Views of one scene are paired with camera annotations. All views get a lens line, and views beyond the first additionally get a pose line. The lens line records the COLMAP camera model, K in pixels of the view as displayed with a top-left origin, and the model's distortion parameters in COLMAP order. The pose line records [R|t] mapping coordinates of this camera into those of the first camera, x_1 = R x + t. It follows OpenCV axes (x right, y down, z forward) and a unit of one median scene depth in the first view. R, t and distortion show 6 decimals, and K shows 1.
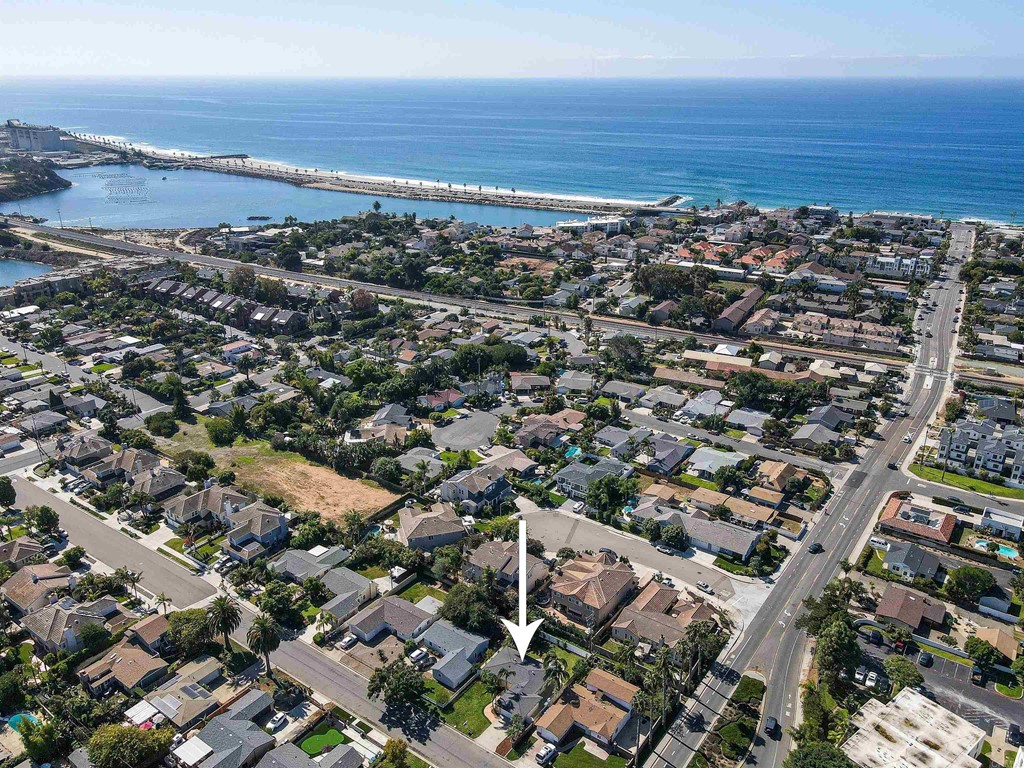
lens RADIAL K [[775.3, 0, 507.7], [0, 775.3, 384.9], [0, 0, 1]] dist [0.006014, 0.002011]
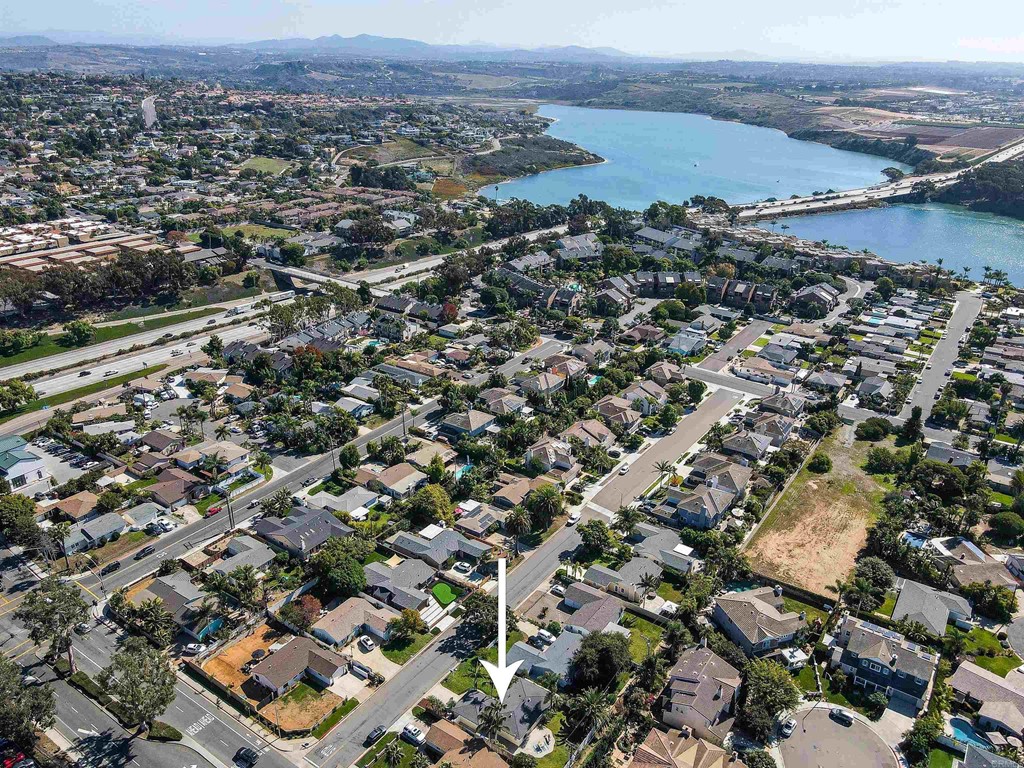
lens RADIAL K [[775.3, 0, 507.7], [0, 775.3, 384.9], [0, 0, 1]] dist [0.006014, 0.002011]
pose [[0.031509, 0.389978, -0.920285, 0.406991], [-0.381434, 0.855750, 0.349571, -0.159905], [0.923859, 0.340013, 0.175715, 0.386751]]
